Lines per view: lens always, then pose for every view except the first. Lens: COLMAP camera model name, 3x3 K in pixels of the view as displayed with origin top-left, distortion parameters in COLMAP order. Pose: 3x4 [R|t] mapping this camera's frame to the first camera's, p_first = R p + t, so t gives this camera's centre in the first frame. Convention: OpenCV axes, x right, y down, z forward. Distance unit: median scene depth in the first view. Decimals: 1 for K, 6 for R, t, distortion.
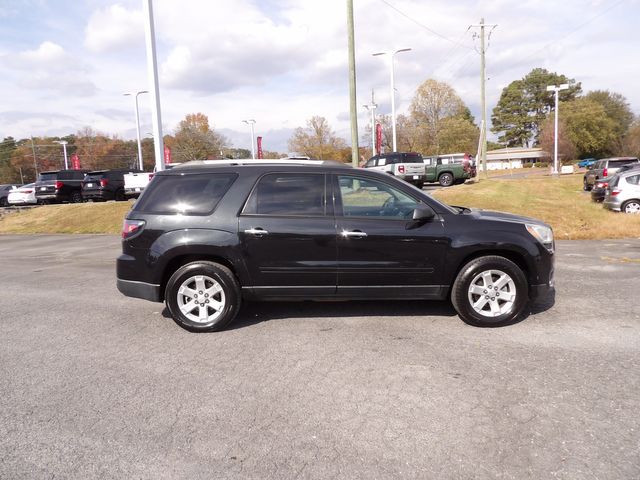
lens RADIAL K [[452.1, 0, 319.4], [0, 452.1, 238.6], [0, 0, 1]] dist [-0.022930, 0.026928]
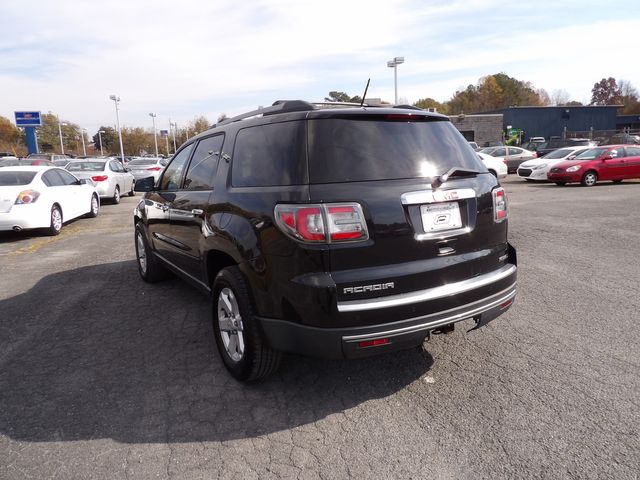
lens RADIAL K [[452.1, 0, 323.7], [0, 452.1, 241.8], [0, 0, 1]] dist [-0.022930, 0.026928]
pose [[-0.529922, -0.107822, 0.841164, -0.265588], [0.152694, 0.963543, 0.219703, -0.046251], [-0.834187, 0.244866, -0.494139, 0.488873]]
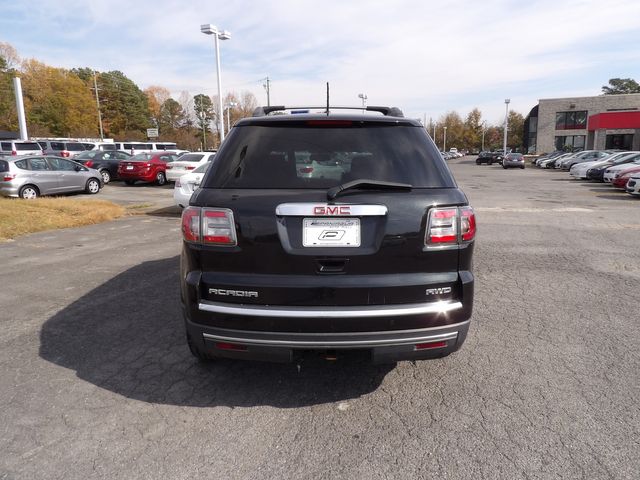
lens RADIAL K [[452.1, 0, 323.9], [0, 452.1, 241.4], [0, 0, 1]] dist [-0.022930, 0.026928]
pose [[-0.024400, -0.152365, 0.988023, -0.300685], [0.129290, 0.979536, 0.154249, -0.032566], [-0.991307, 0.131505, -0.004201, 0.368300]]
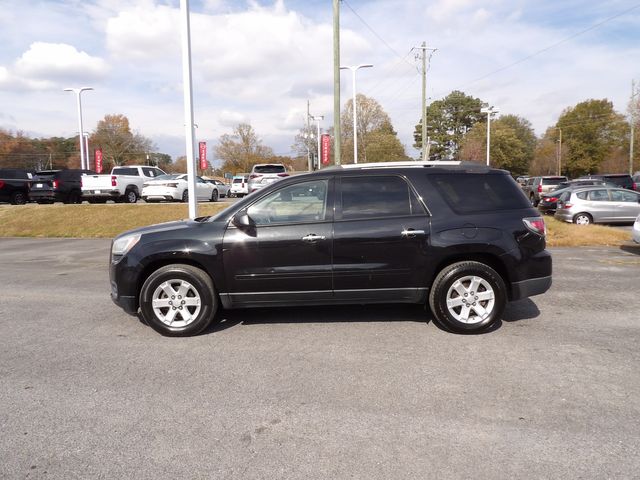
lens RADIAL K [[452.1, 0, 323.6], [0, 452.1, 240.6], [0, 0, 1]] dist [-0.022930, 0.026928]
pose [[0.984236, 0.009128, 0.176626, -0.150789], [-0.006230, 0.999837, -0.016954, 0.007864], [-0.176752, 0.015587, 0.984132, -0.011577]]
